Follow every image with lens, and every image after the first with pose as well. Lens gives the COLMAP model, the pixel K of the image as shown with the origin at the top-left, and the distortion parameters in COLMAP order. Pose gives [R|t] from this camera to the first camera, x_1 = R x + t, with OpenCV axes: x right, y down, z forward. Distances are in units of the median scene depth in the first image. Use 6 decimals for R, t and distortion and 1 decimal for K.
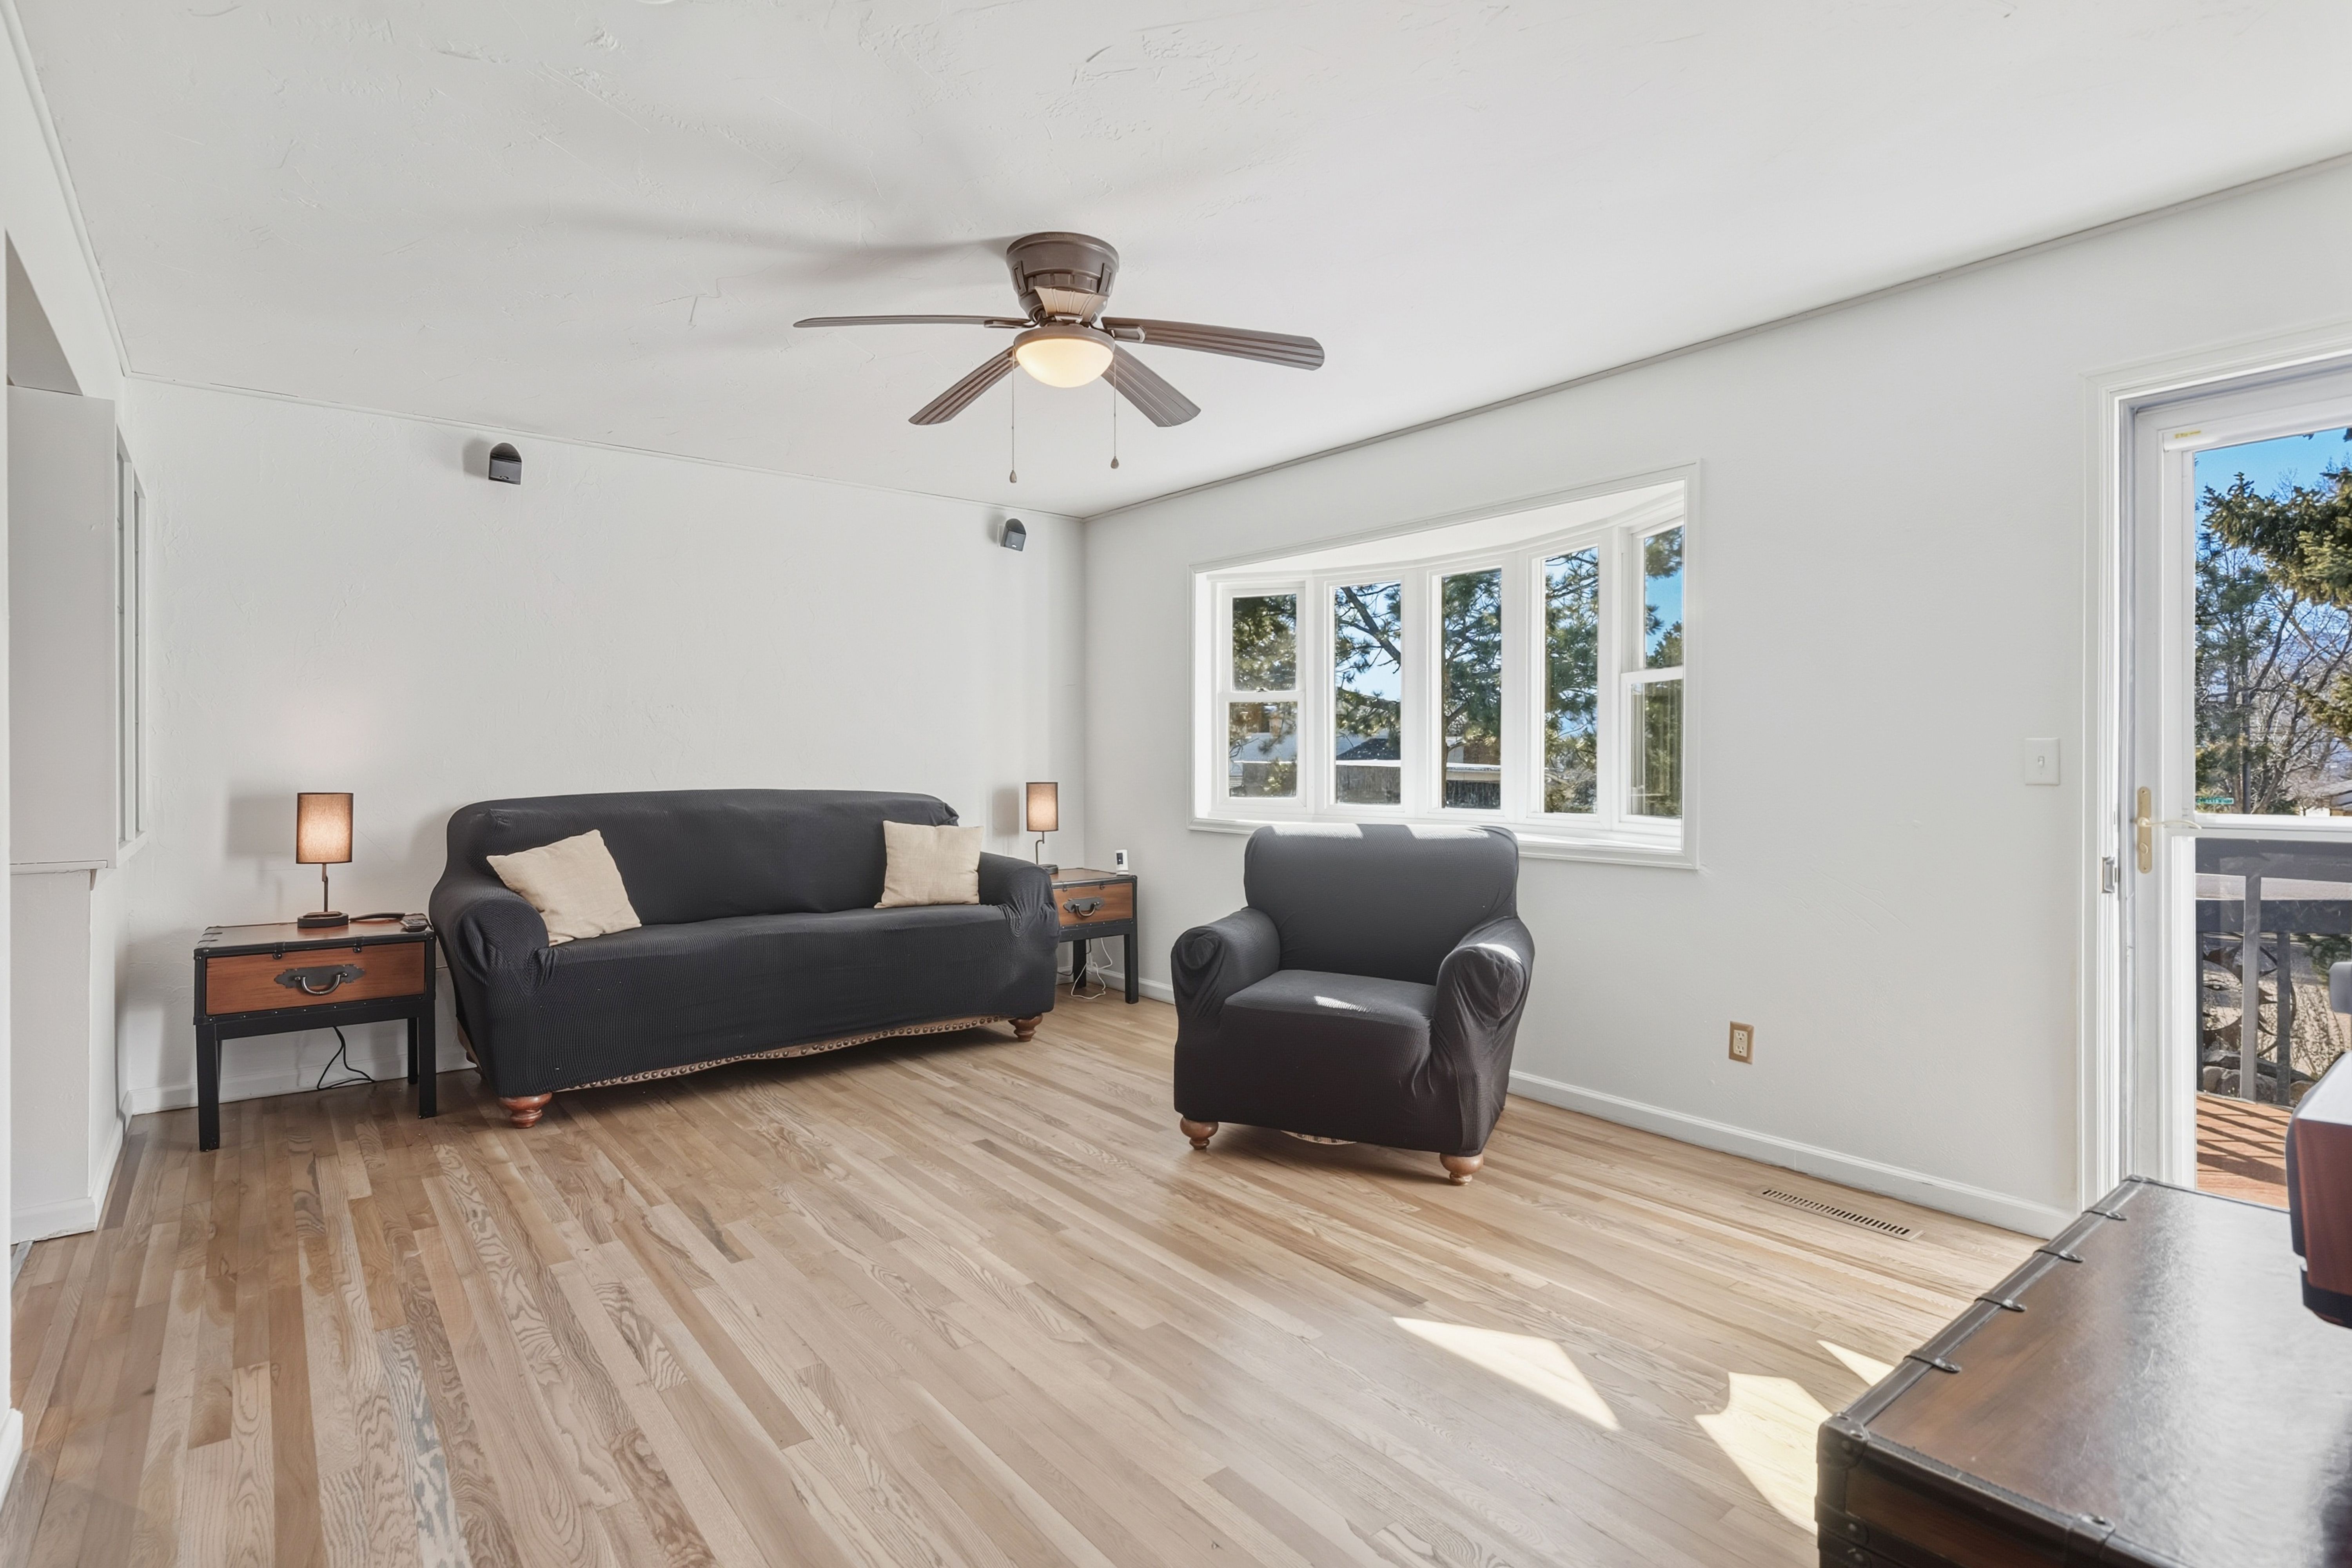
lens RADIAL K [[1148.6, 0, 1168.5], [0, 1148.6, 759.0], [0, 0, 1]] dist [0.001297, 0.000540]
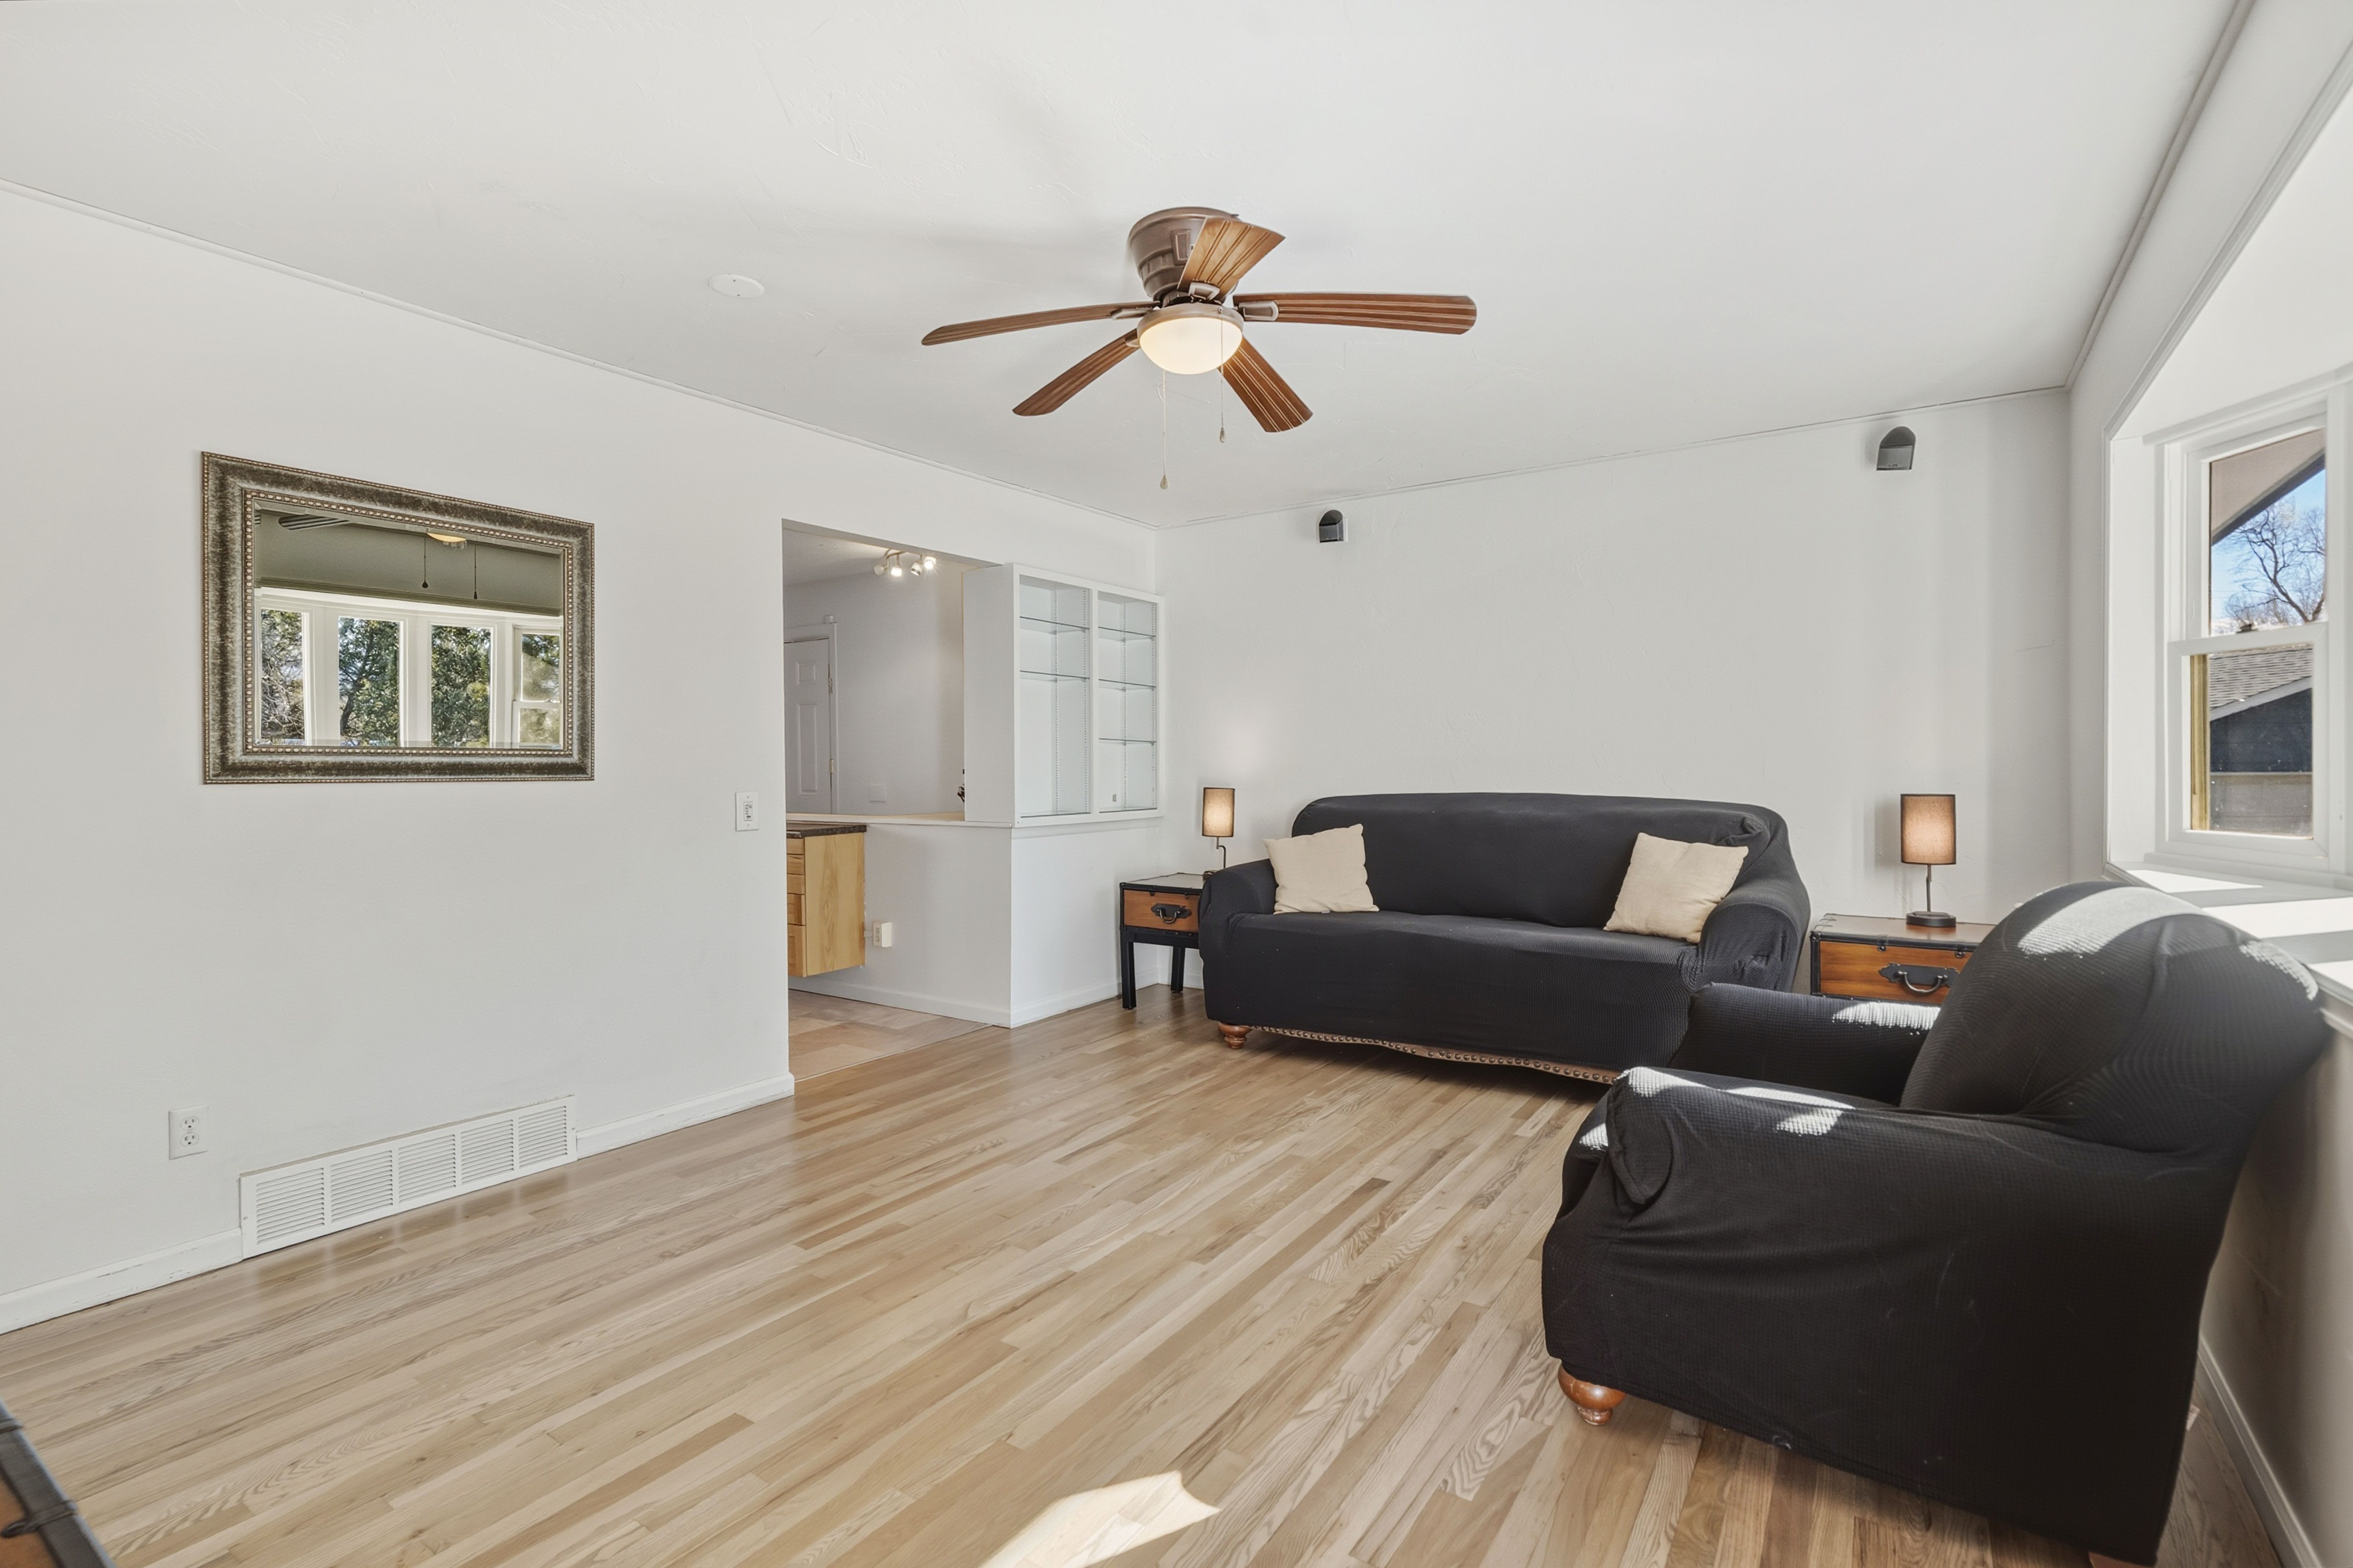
lens RADIAL K [[1088.3, 0, 1164.3], [0, 1088.3, 776.8], [0, 0, 1]] dist [-0.004072, 0.001137]
pose [[0.306543, 0.008557, -0.951818, 0.670904], [0.004655, 0.999934, 0.010489, -0.000681], [0.951845, -0.007646, 0.306483, 0.625425]]
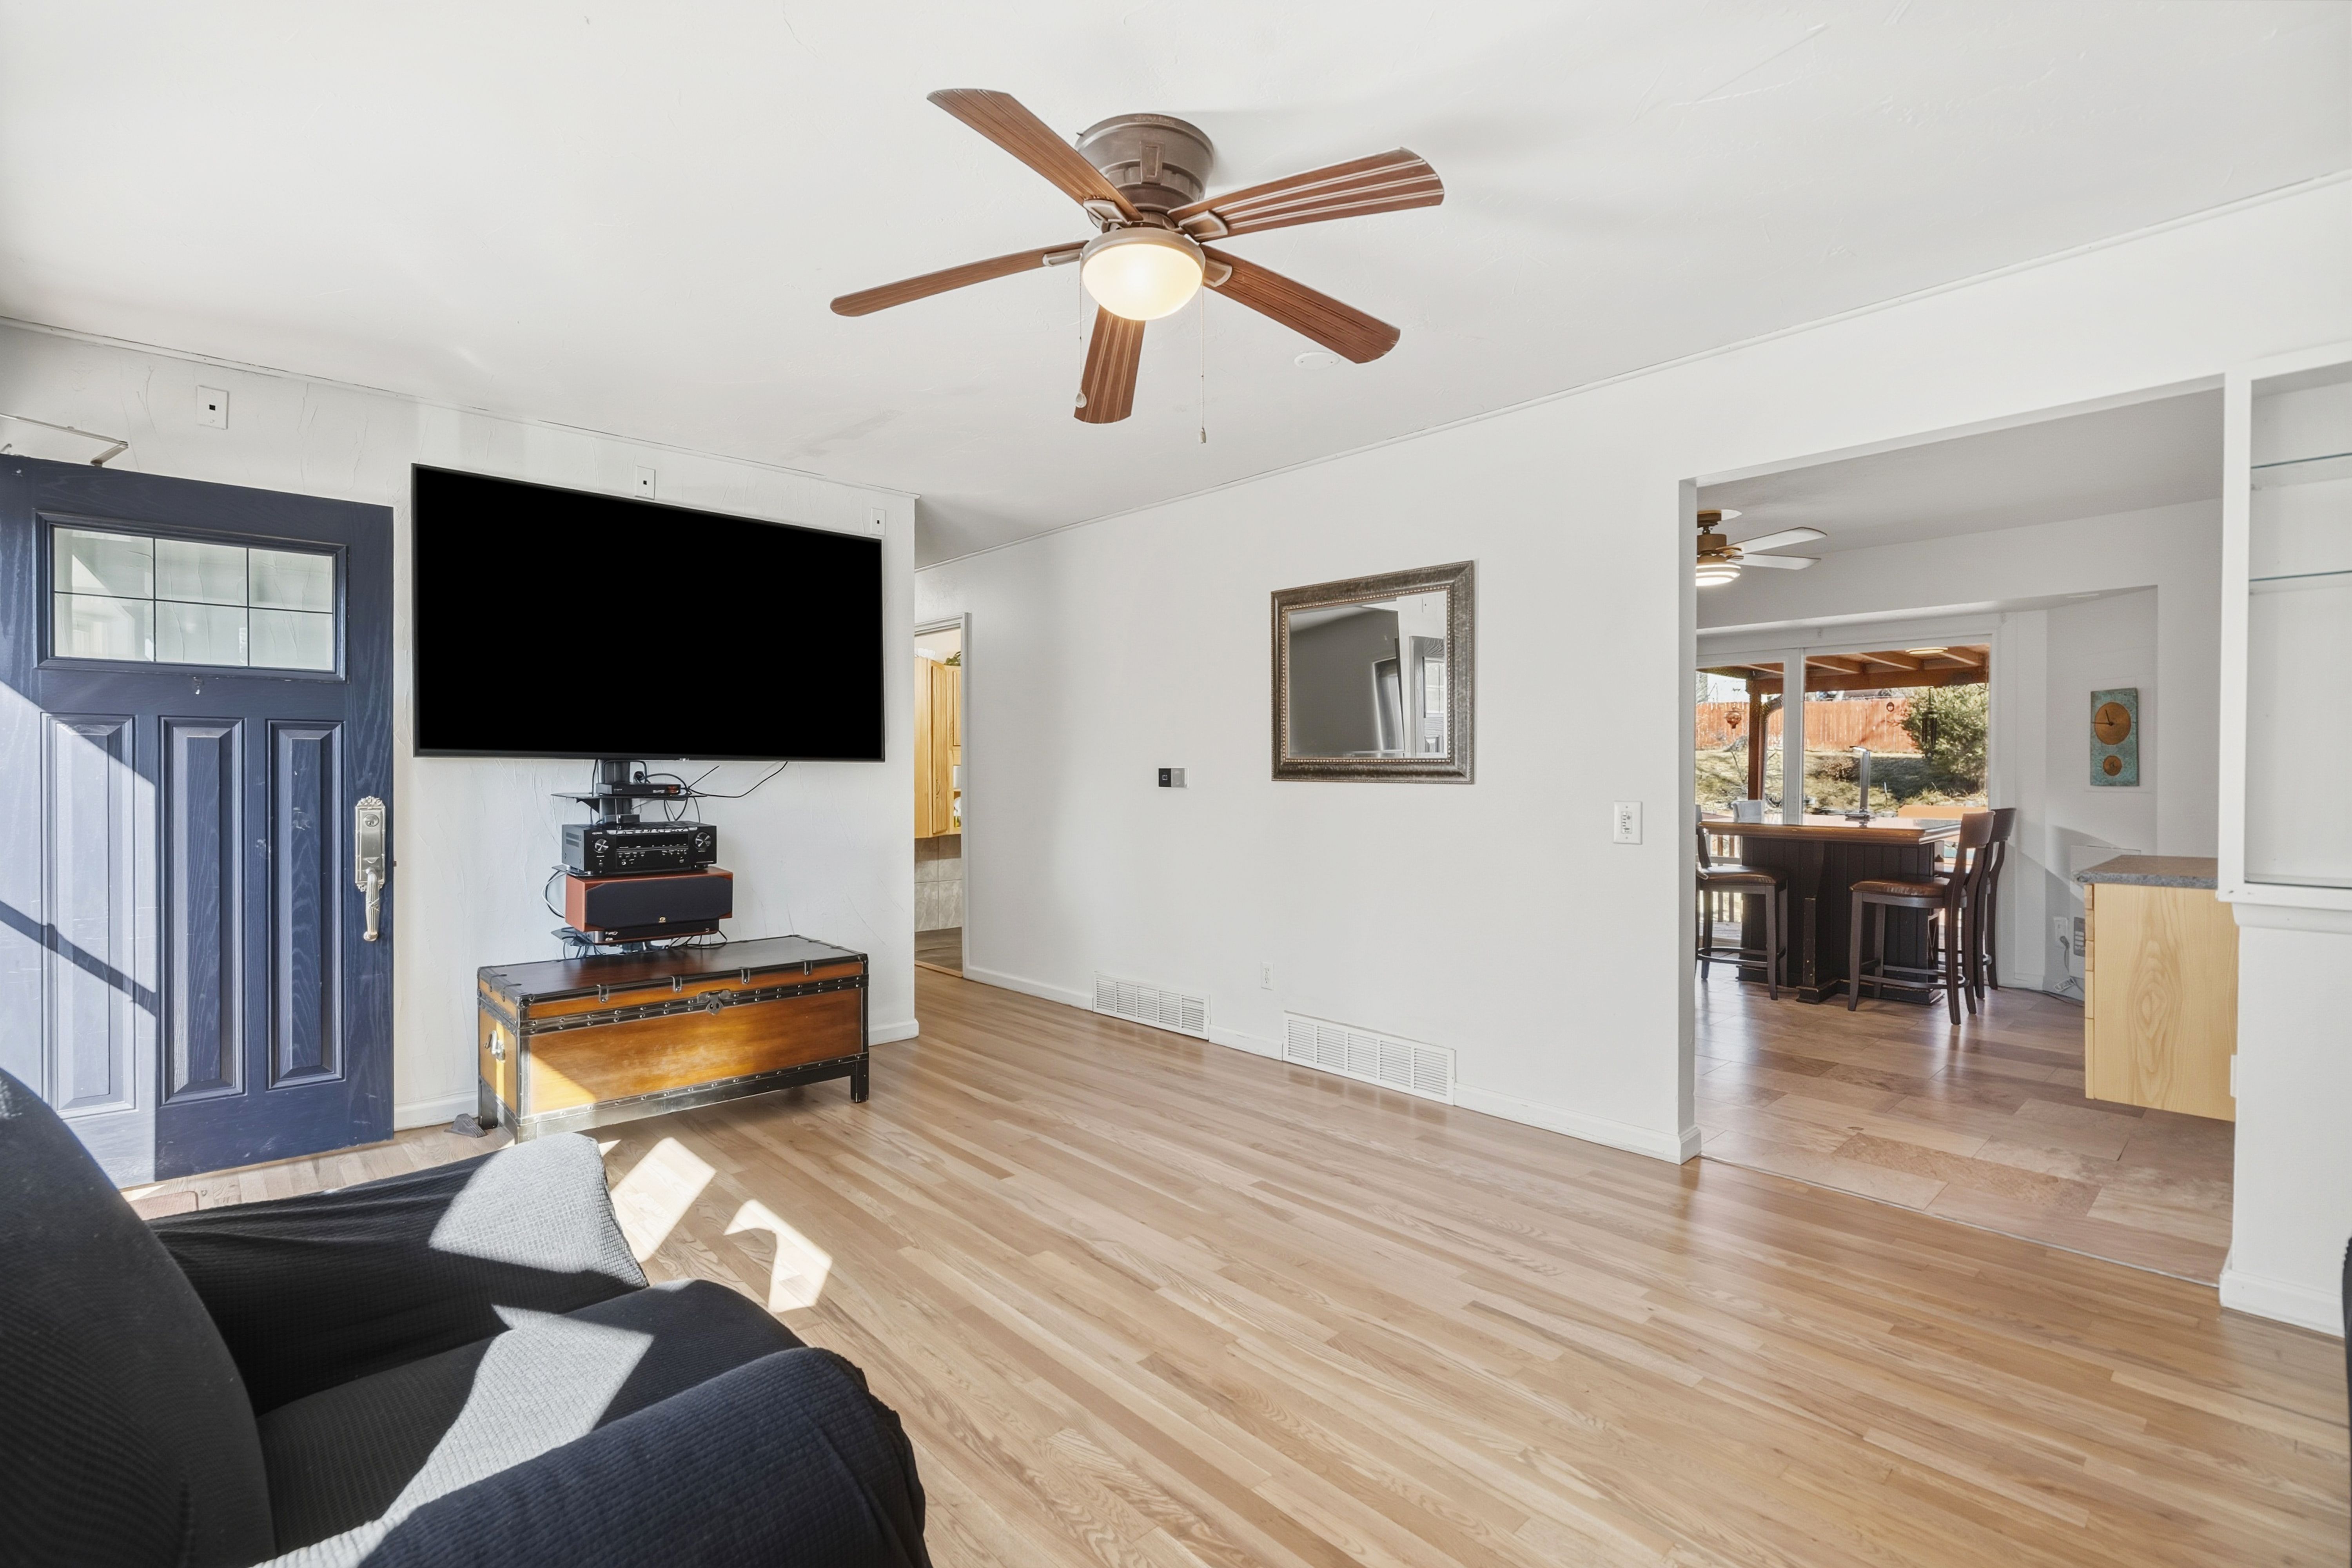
lens RADIAL K [[1088.0, 0, 1163.8], [0, 1088.0, 776.8], [0, 0, 1]] dist [-0.004072, 0.001137]
pose [[-0.996972, -0.003423, -0.077688, -0.040077], [-0.003994, 0.999966, 0.007202, -0.004295], [0.077661, 0.007491, -0.996952, 1.569250]]
